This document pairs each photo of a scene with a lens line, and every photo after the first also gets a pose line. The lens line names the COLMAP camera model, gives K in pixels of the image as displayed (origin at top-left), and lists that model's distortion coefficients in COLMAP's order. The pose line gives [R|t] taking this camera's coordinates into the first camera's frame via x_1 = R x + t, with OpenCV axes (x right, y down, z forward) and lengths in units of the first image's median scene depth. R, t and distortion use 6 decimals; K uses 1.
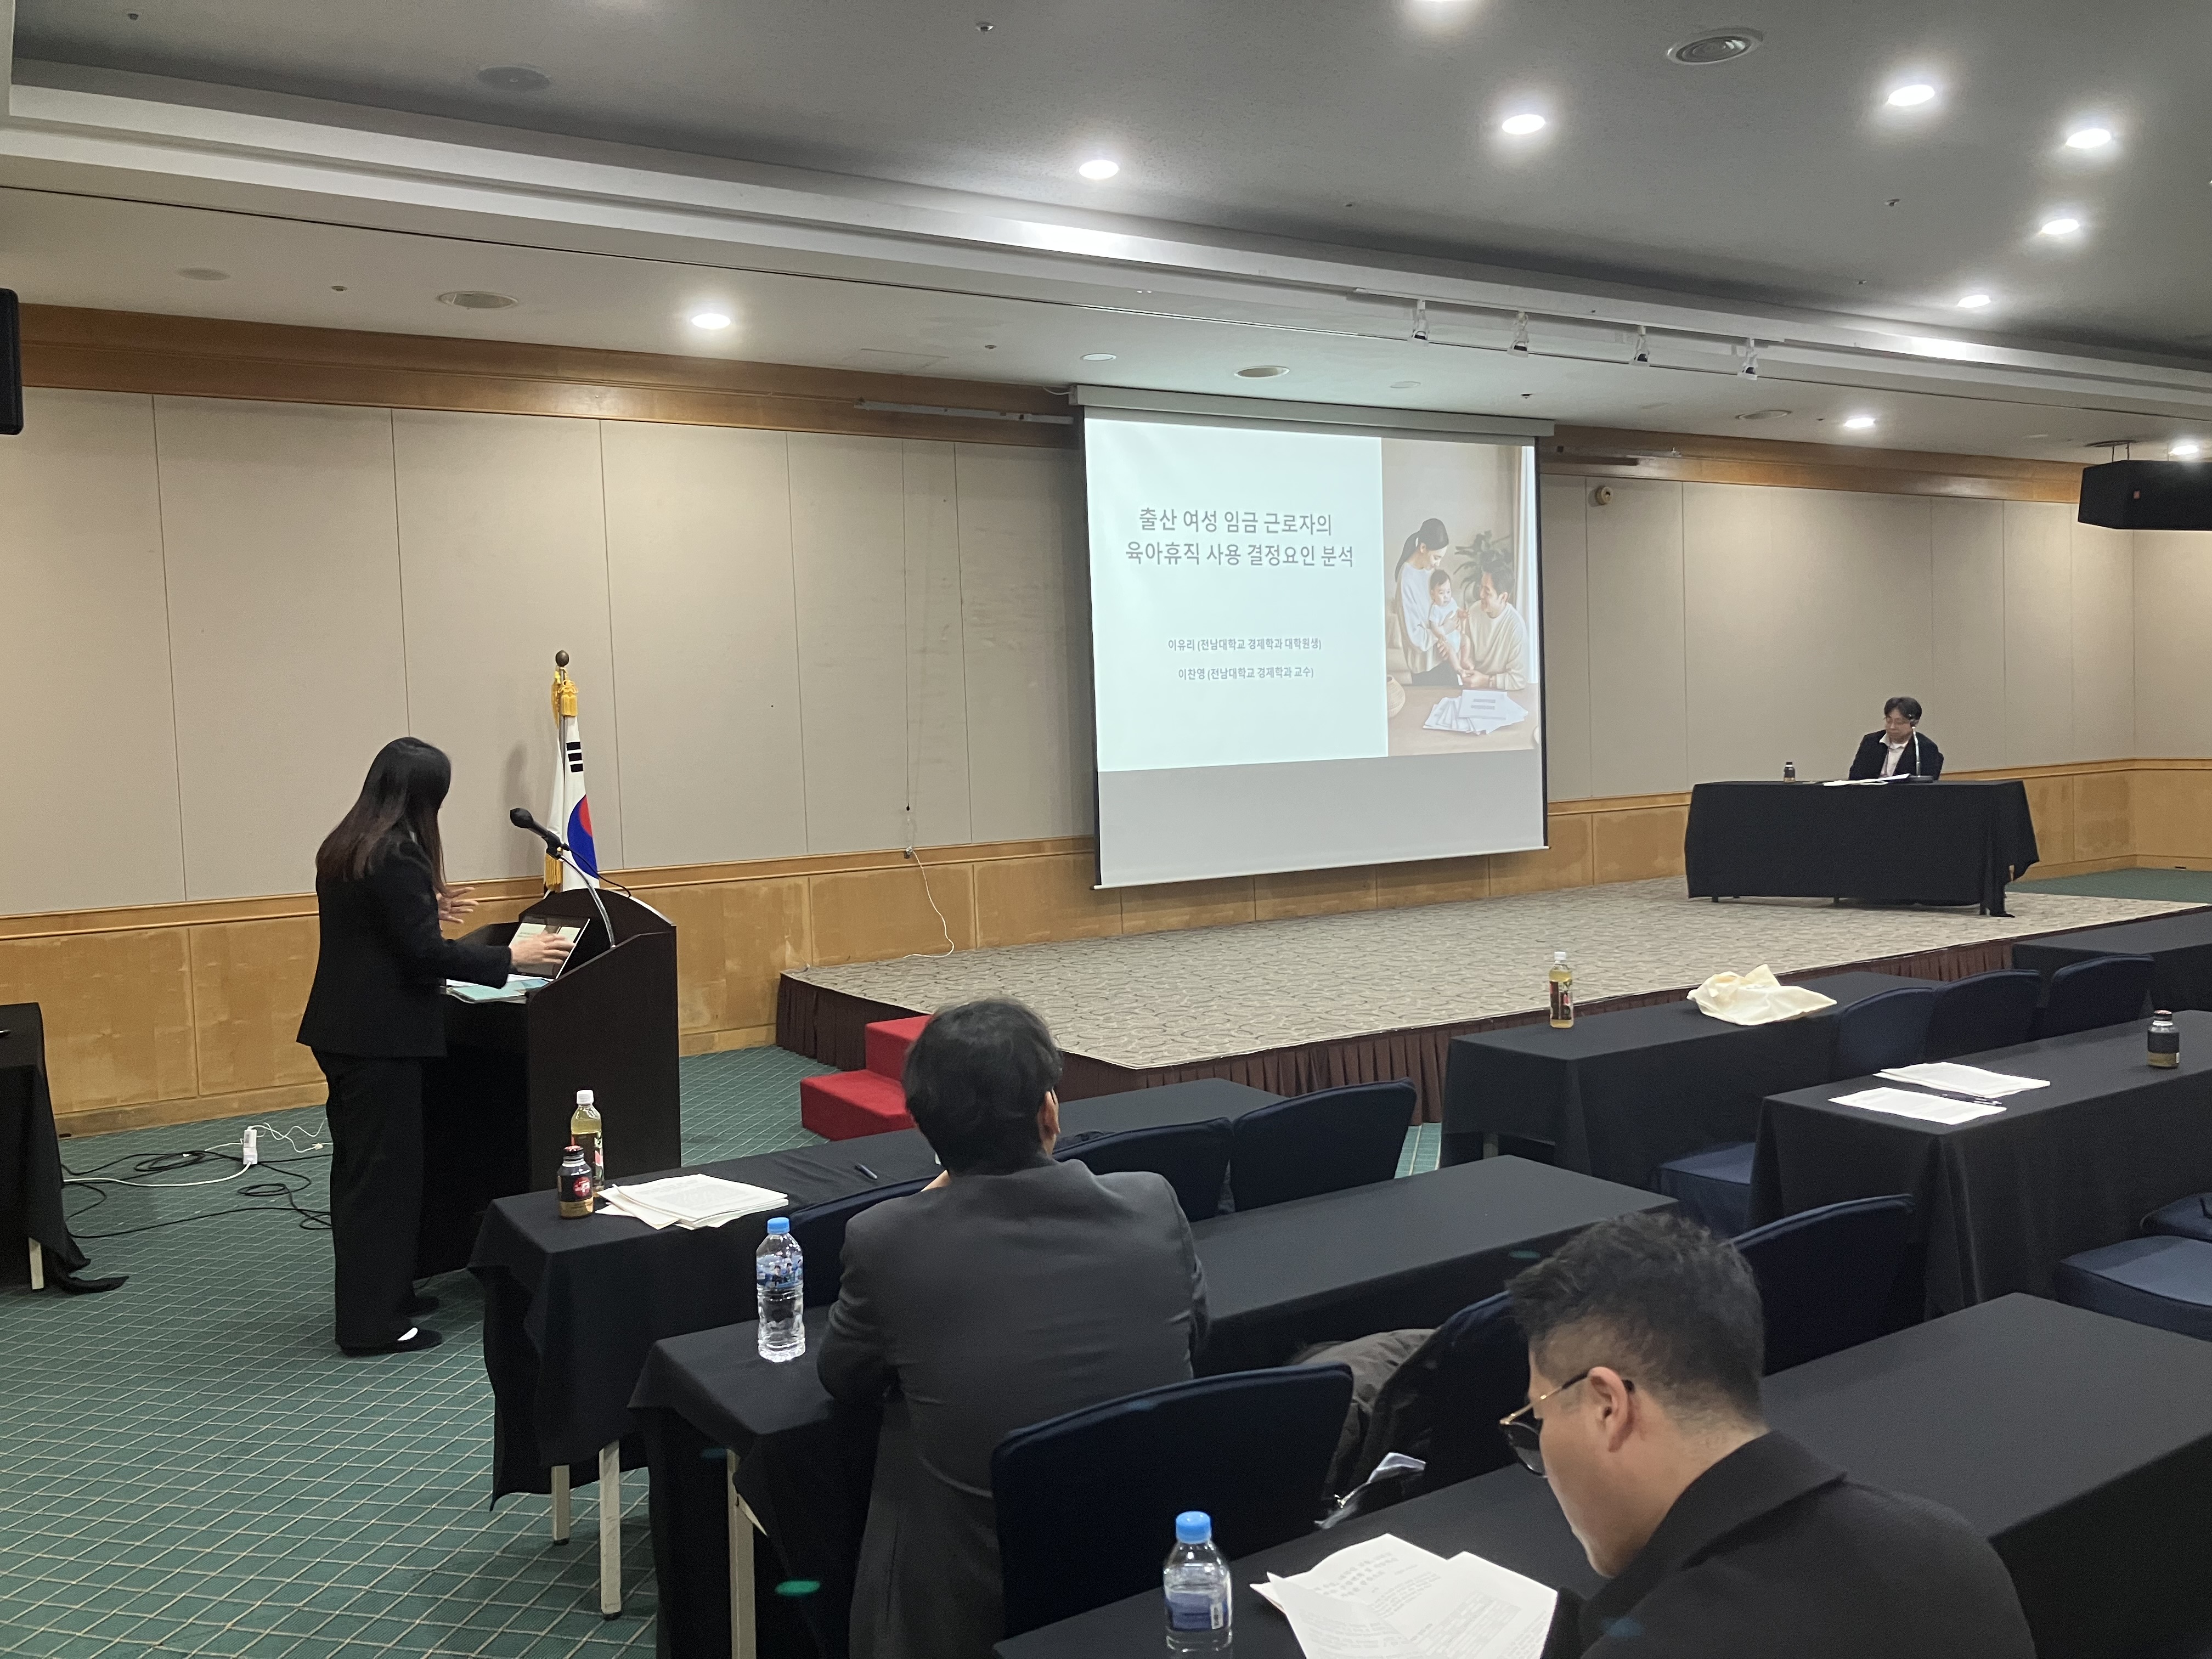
lens RADIAL K [[1804.4, 0, 1127.7], [0, 1804.4, 824.0], [0, 0, 1]] dist [0.049674, -0.055285]
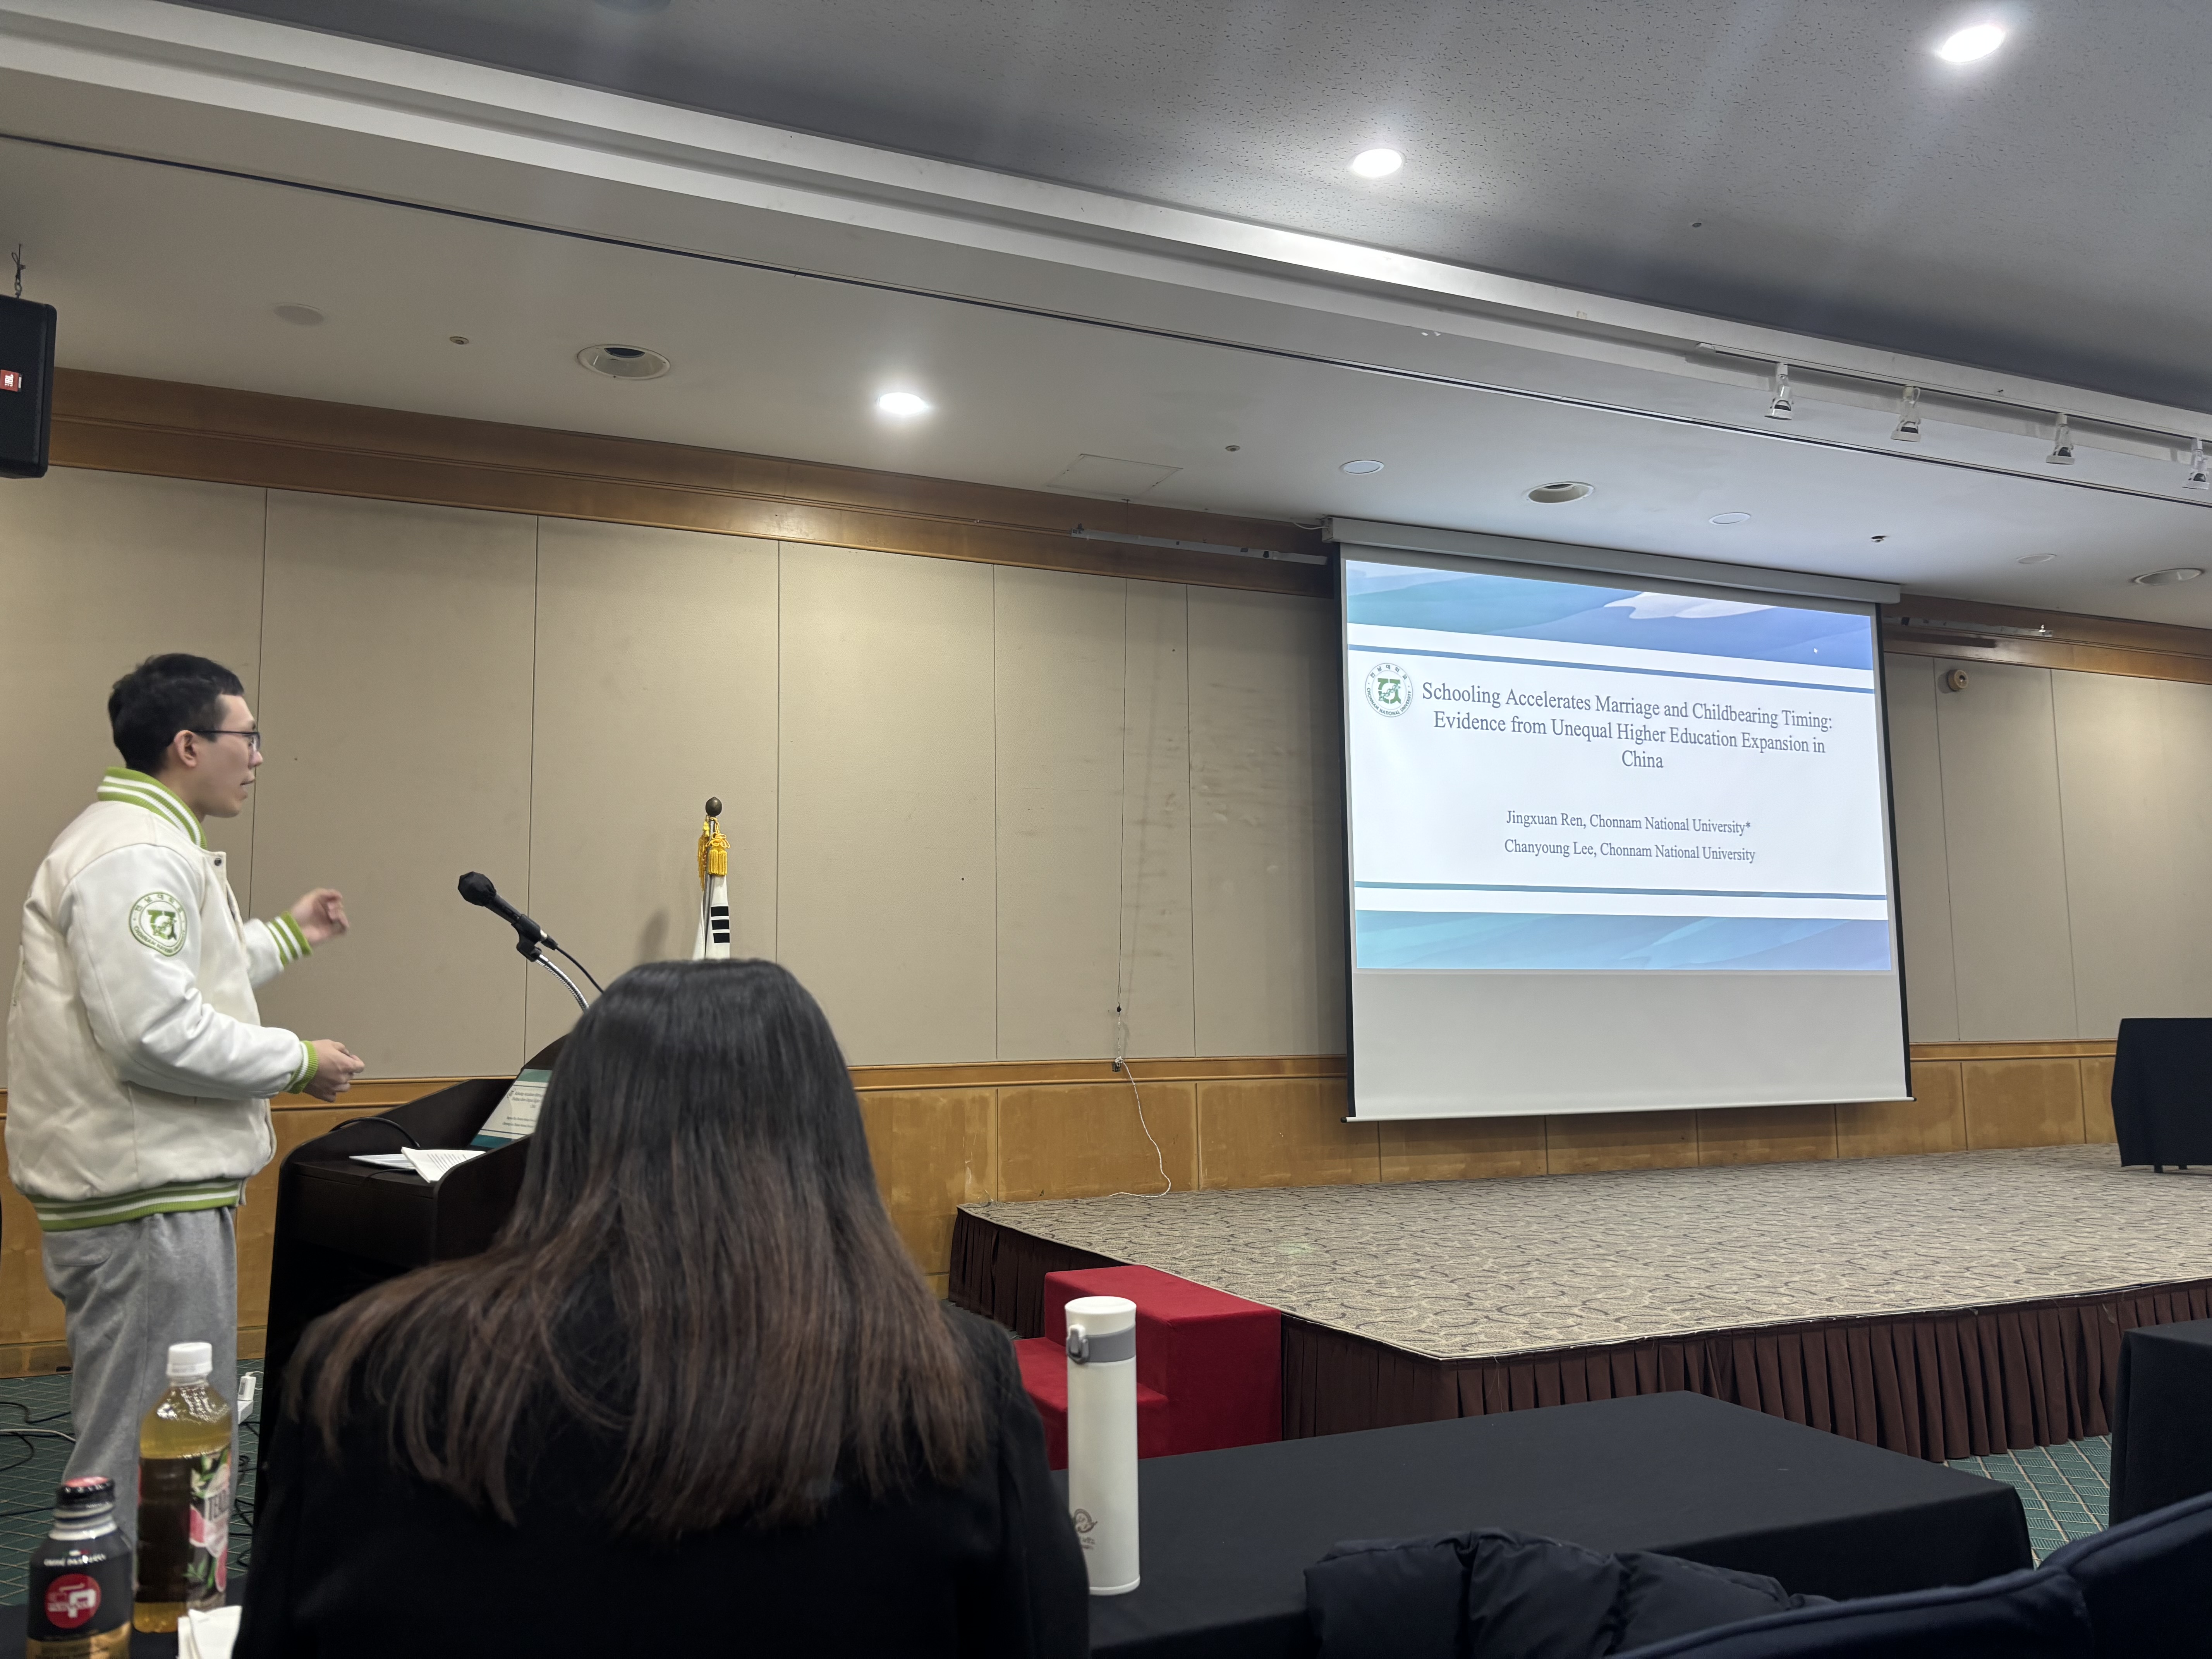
lens RADIAL K [[1690.8, 0, 1093.6], [0, 1690.8, 821.8], [0, 0, 1]] dist [0.051455, -0.074834]
pose [[0.988514, 0.008160, -0.150909, -0.018415], [-0.032763, 0.986365, -0.161280, 0.032725], [0.147535, 0.164372, 0.975303, 0.239827]]
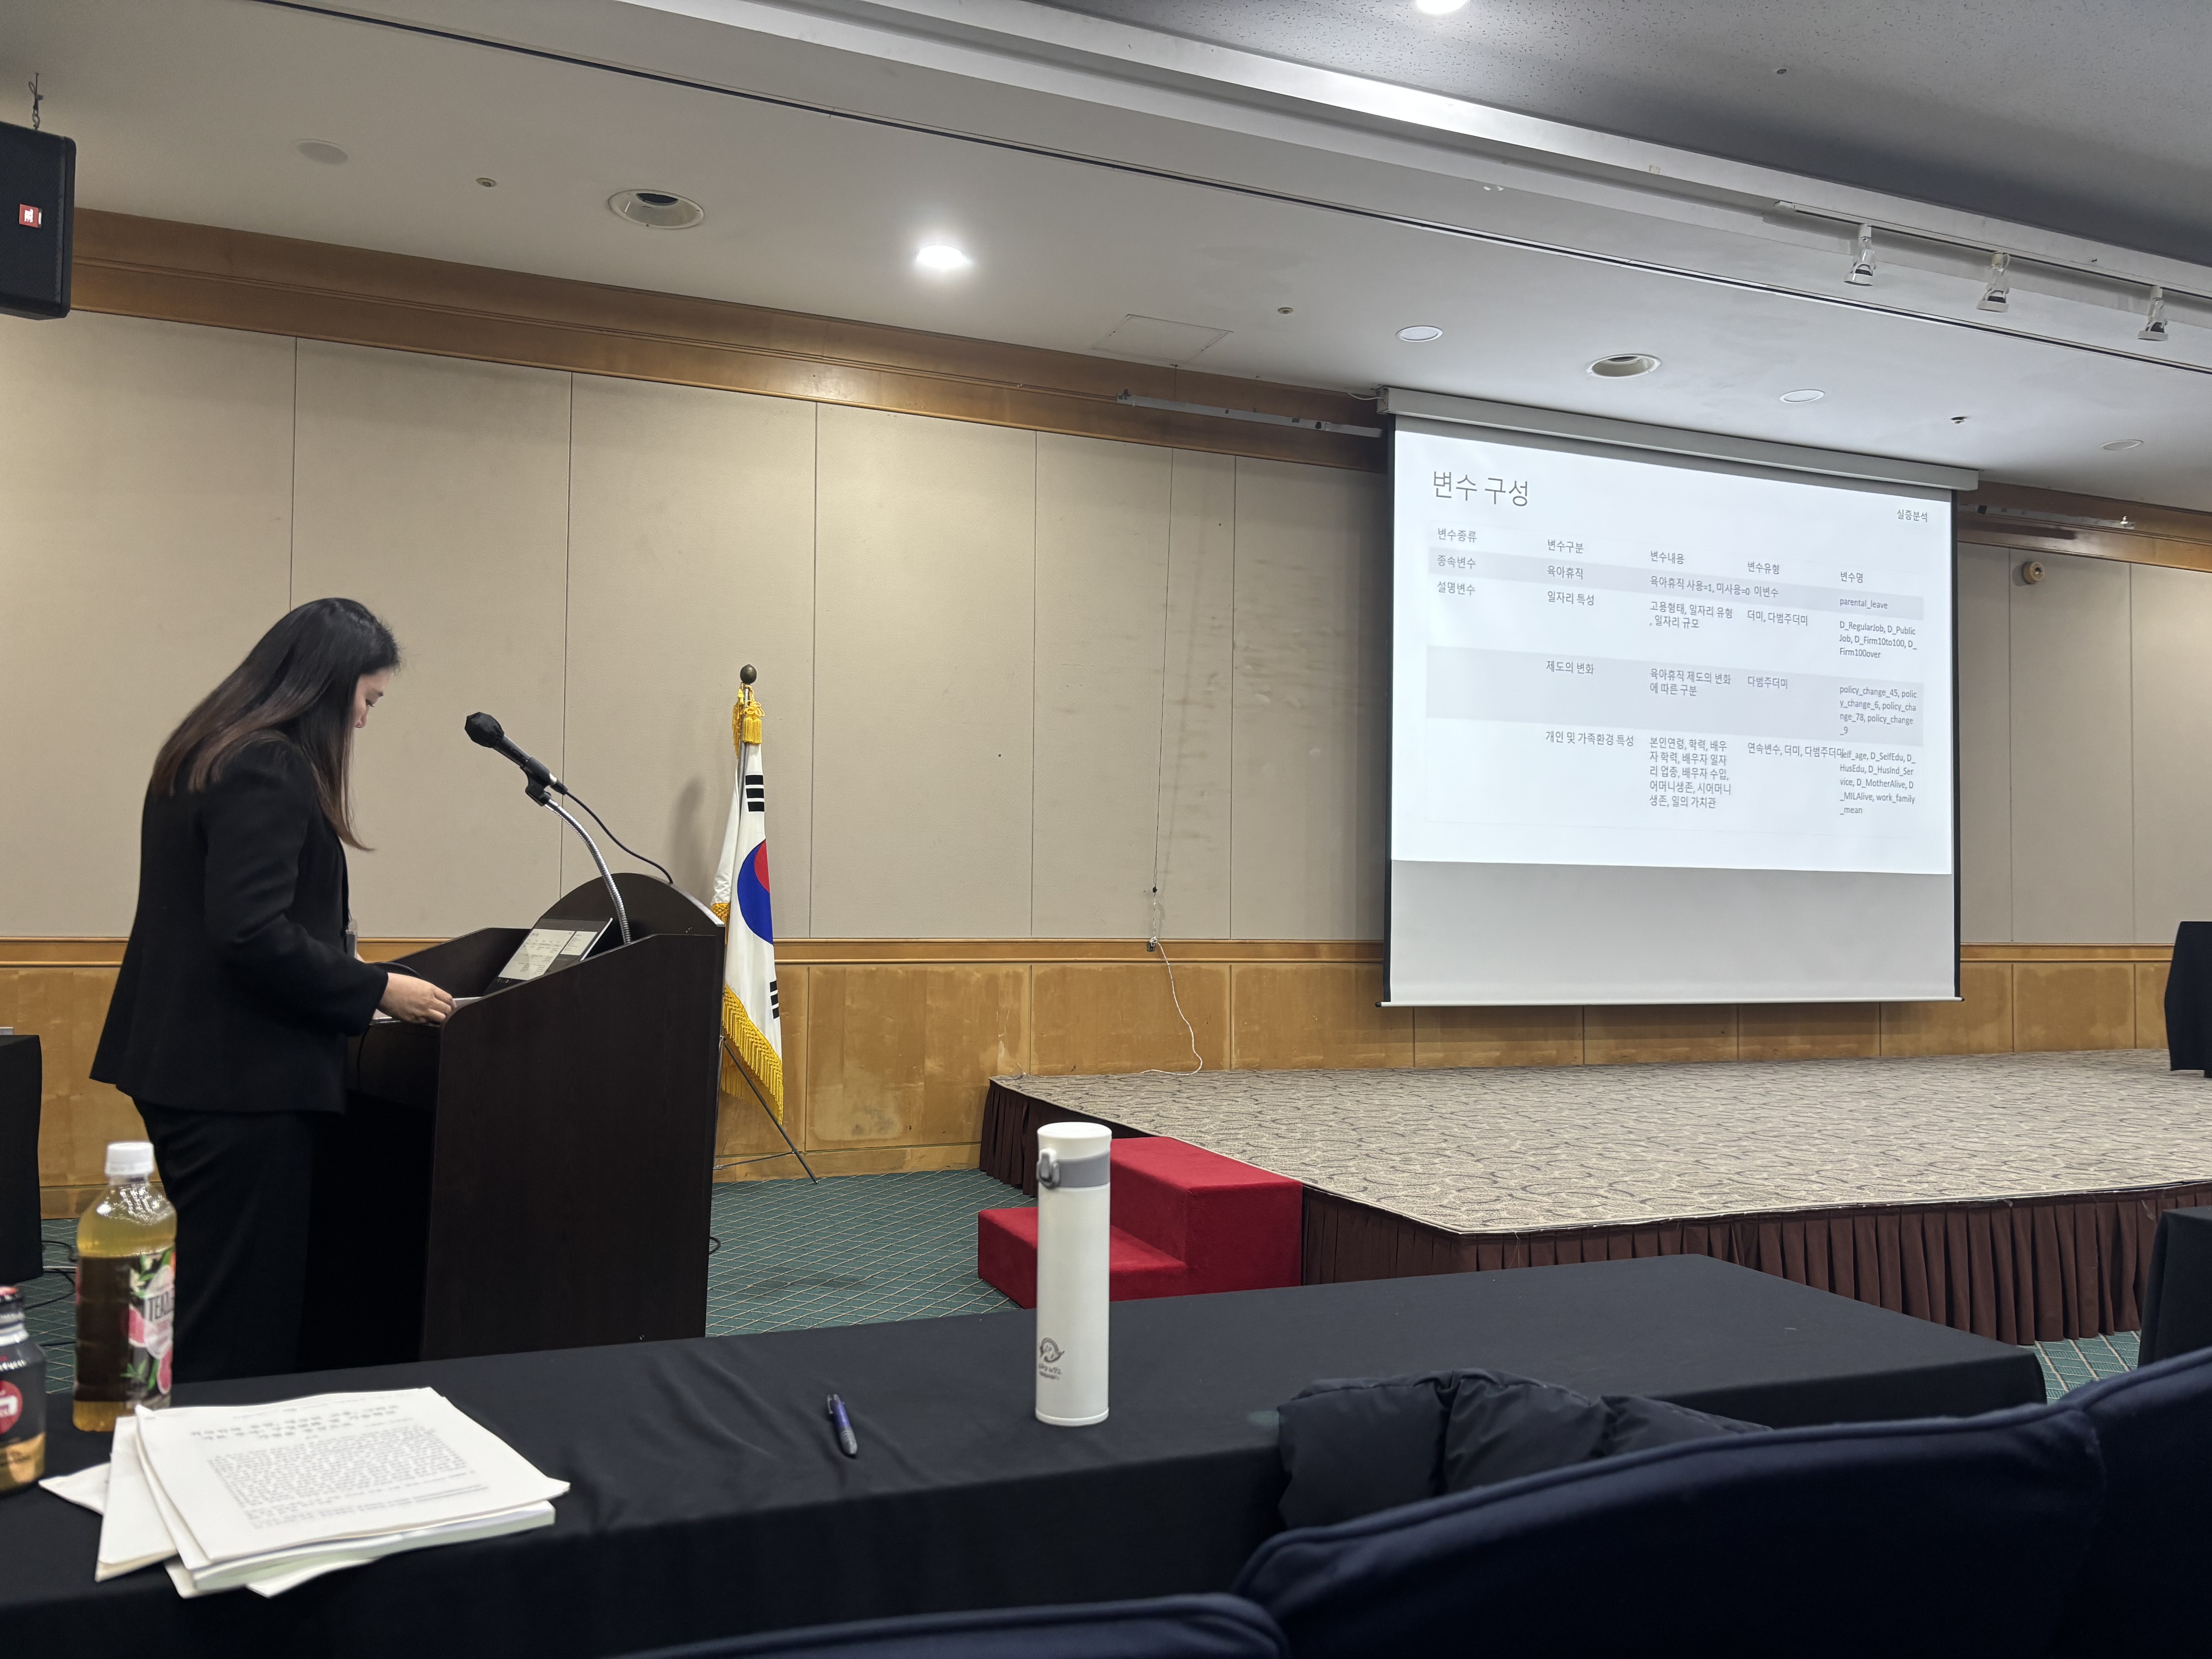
lens RADIAL K [[1690.8, 0, 1096.4], [0, 1690.8, 840.1], [0, 0, 1]] dist [0.051455, -0.074834]
pose [[0.983404, 0.040673, -0.176810, -0.014061], [-0.056700, 0.994632, -0.086556, 0.038204], [0.172341, 0.095145, 0.980432, 0.250382]]
